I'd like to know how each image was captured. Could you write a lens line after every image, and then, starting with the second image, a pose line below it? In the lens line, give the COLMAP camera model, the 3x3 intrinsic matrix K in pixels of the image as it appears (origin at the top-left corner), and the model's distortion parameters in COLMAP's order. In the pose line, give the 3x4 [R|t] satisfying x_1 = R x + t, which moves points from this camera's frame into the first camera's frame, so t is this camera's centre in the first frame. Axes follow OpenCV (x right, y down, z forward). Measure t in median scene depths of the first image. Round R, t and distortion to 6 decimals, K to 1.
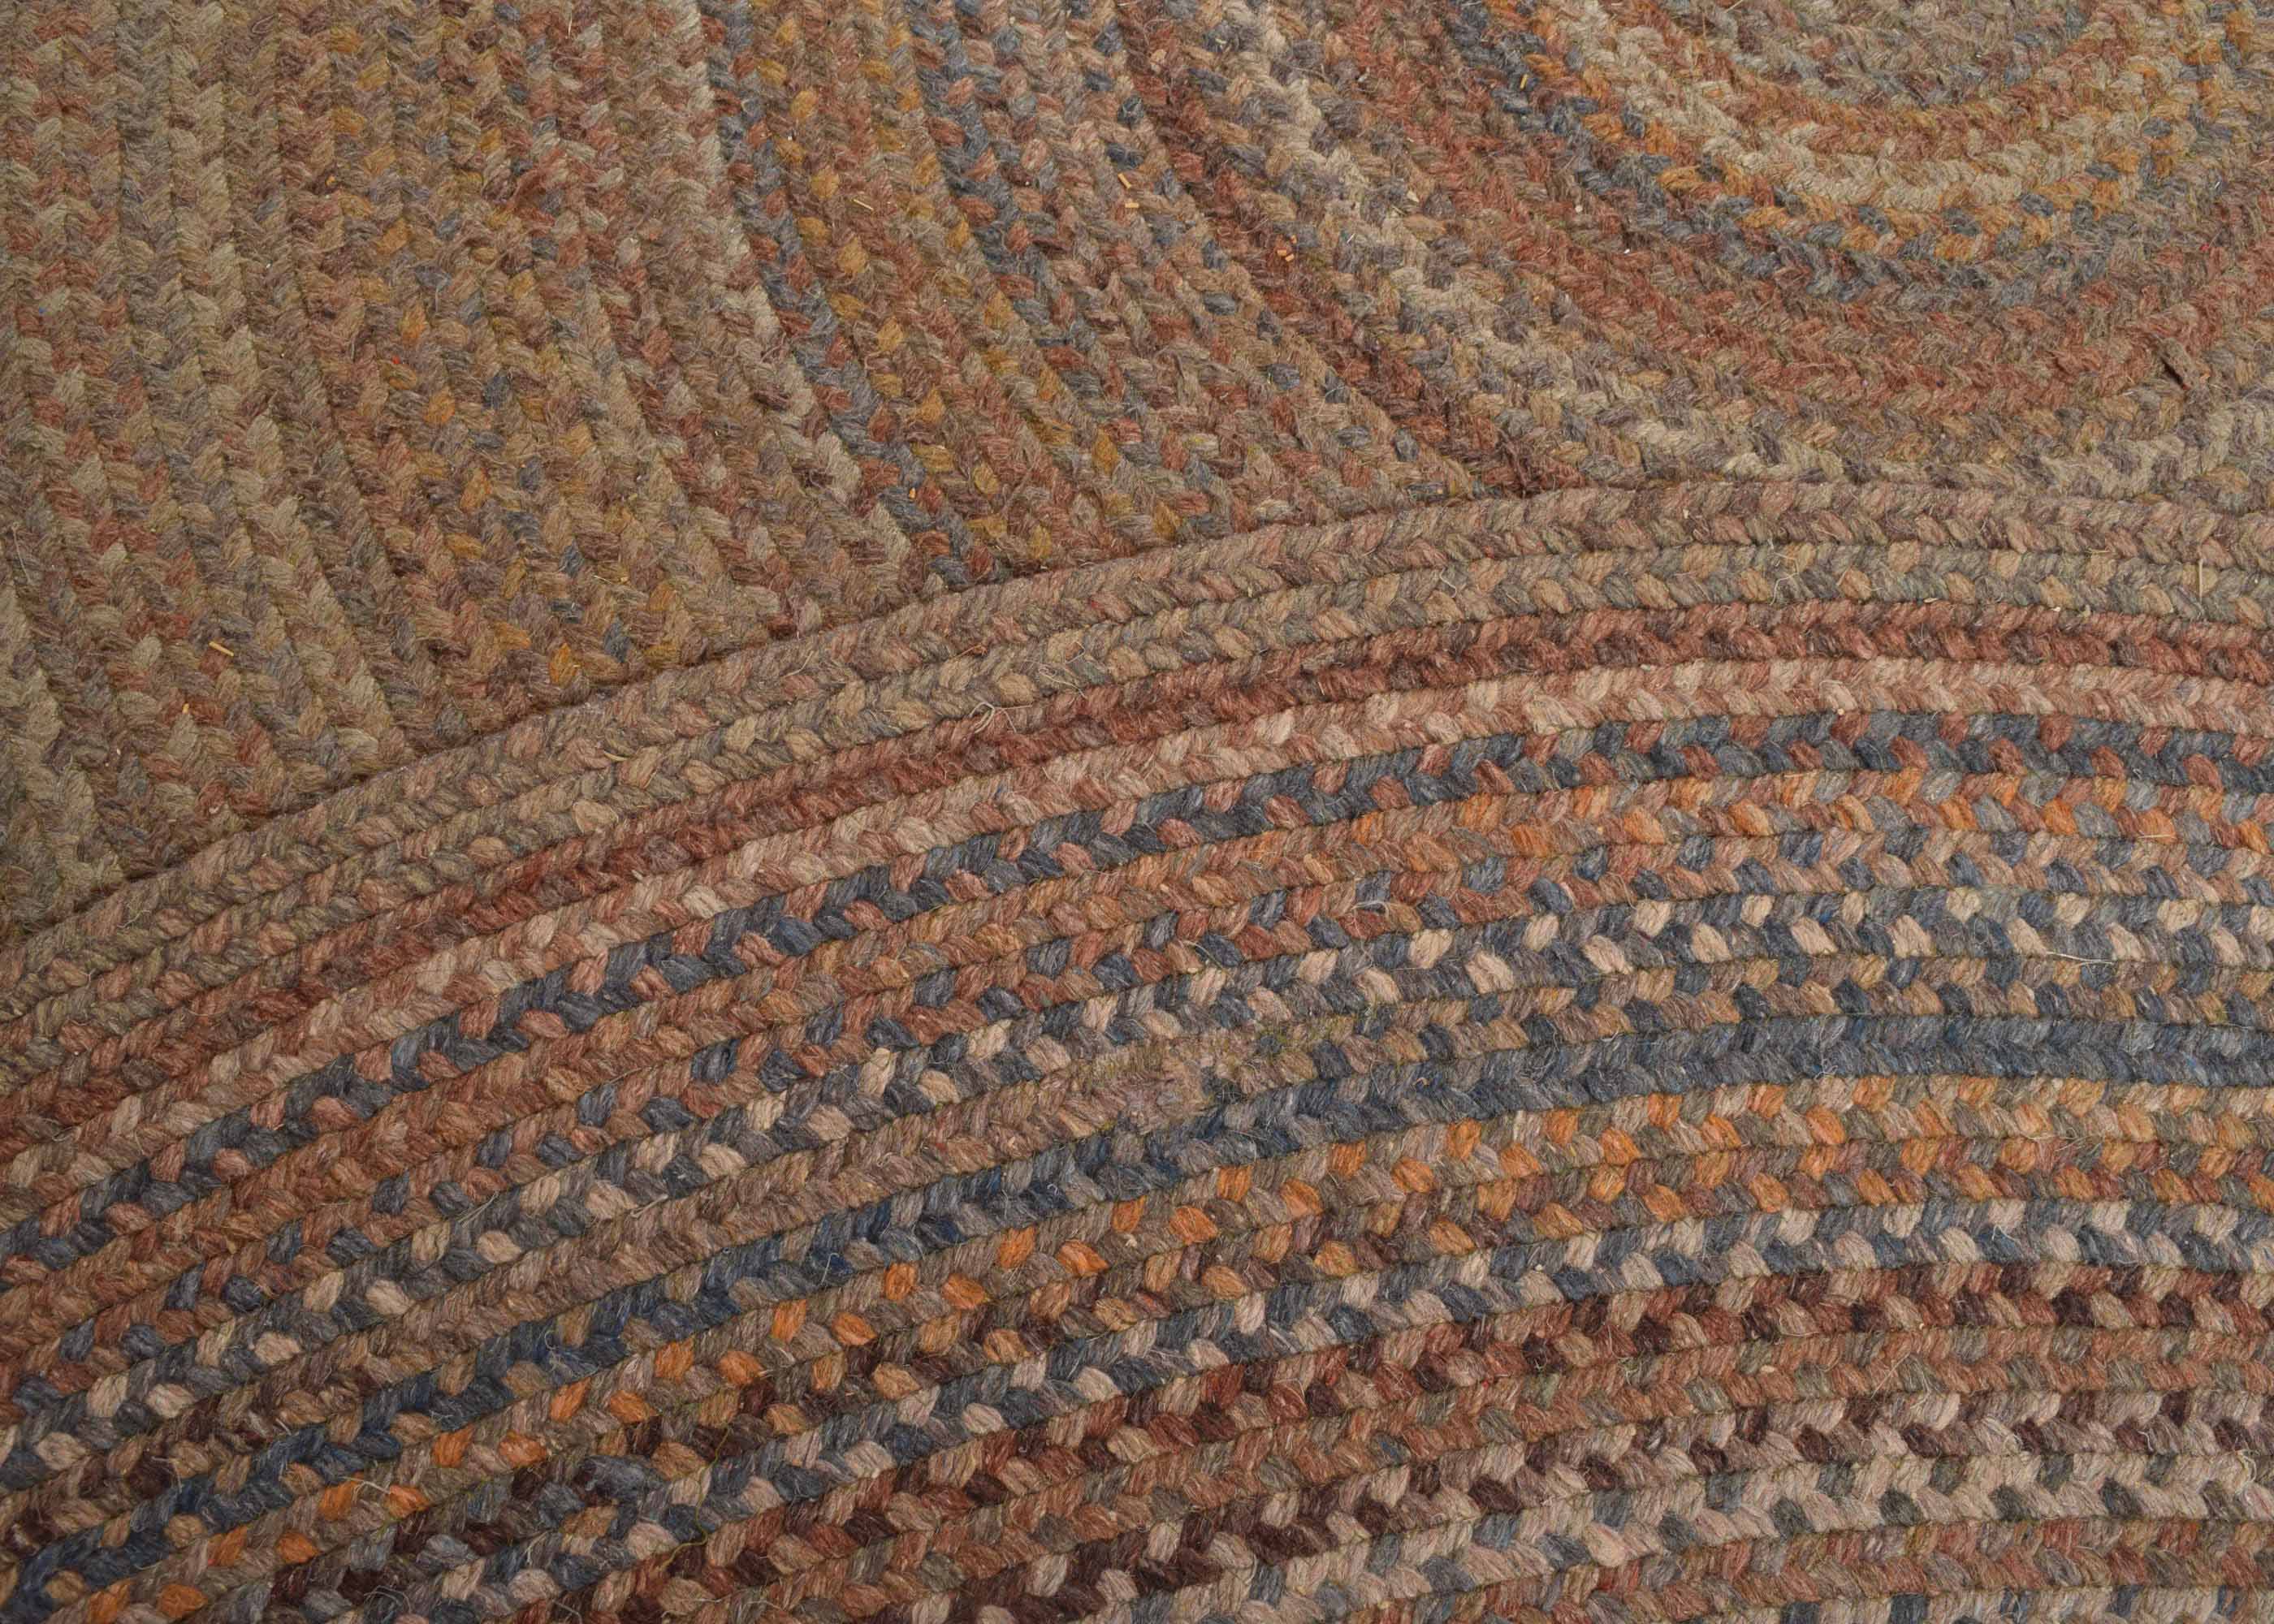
lens RADIAL K [[1933.0, 0, 1130.8], [0, 1933.0, 817.2], [0, 0, 1]] dist [-0.101224, 0.027958]
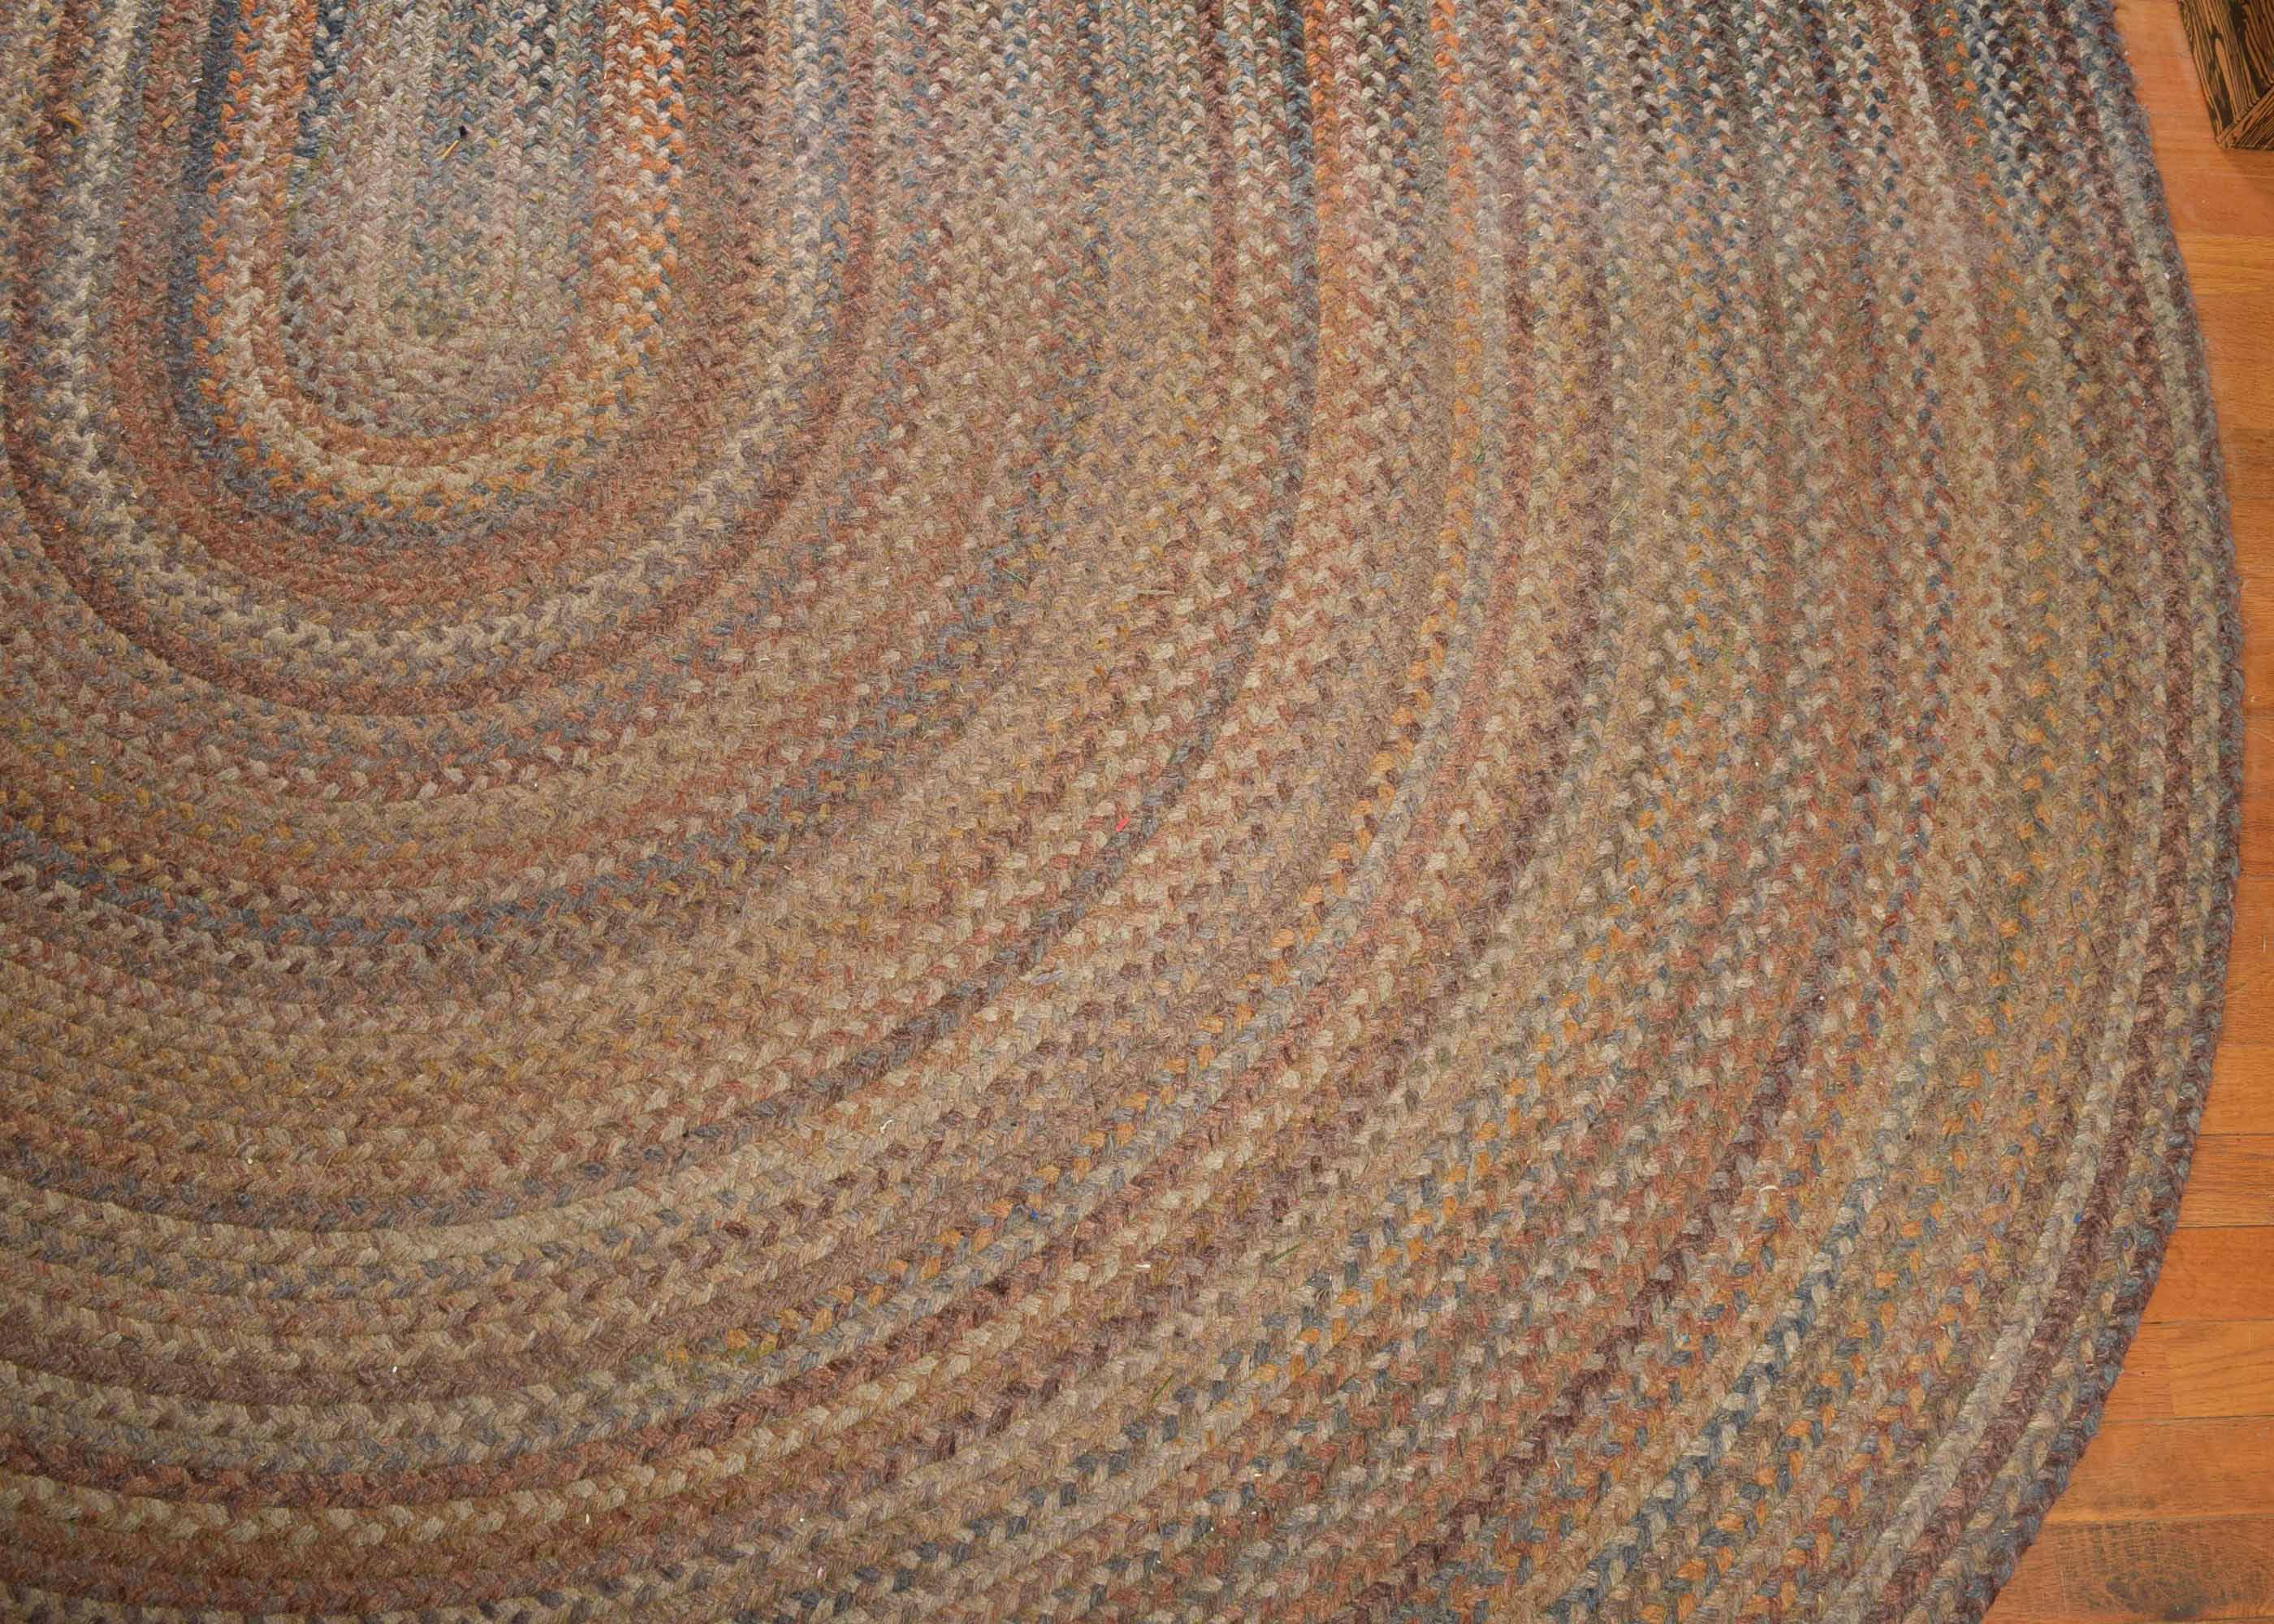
lens RADIAL K [[1933.0, 0, 1123.1], [0, 1933.0, 802.6], [0, 0, 1]] dist [-0.101224, 0.027958]
pose [[0.999750, -0.000610, 0.022339, 1.159898], [0.002778, 0.995265, -0.097154, 0.172025], [-0.022174, 0.097192, 0.995019, -0.900254]]
